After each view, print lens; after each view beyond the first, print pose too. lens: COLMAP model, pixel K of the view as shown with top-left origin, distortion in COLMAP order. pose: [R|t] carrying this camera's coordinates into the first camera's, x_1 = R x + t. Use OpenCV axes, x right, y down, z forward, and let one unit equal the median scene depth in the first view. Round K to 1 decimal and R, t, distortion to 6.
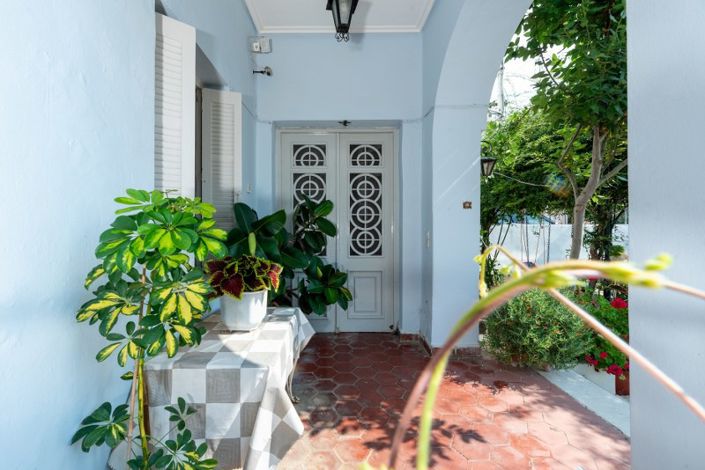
lens RADIAL K [[294.3, 0, 350.5], [0, 294.3, 231.6], [0, 0, 1]] dist [-0.000006, 0.000013]
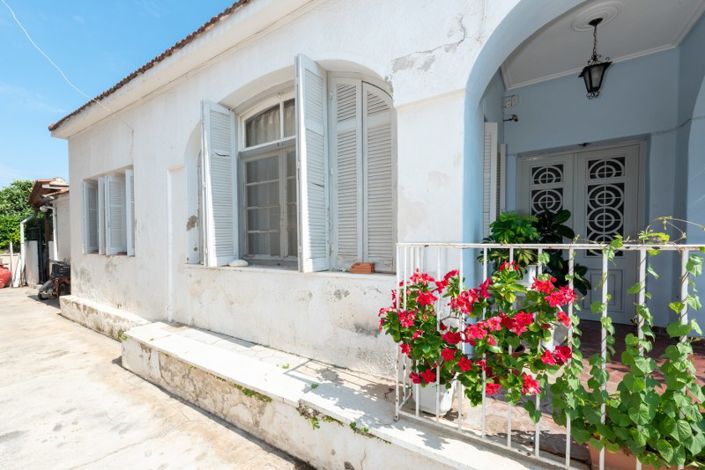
lens RADIAL K [[301.7, 0, 351.6], [0, 301.7, 250.3], [0, 0, 1]] dist [0.001315, 0.000361]
pose [[0.824085, 0.014402, -0.566282, -0.093444], [-0.001749, 0.999737, 0.022880, 0.033887], [0.566463, -0.017864, 0.823894, -0.535669]]
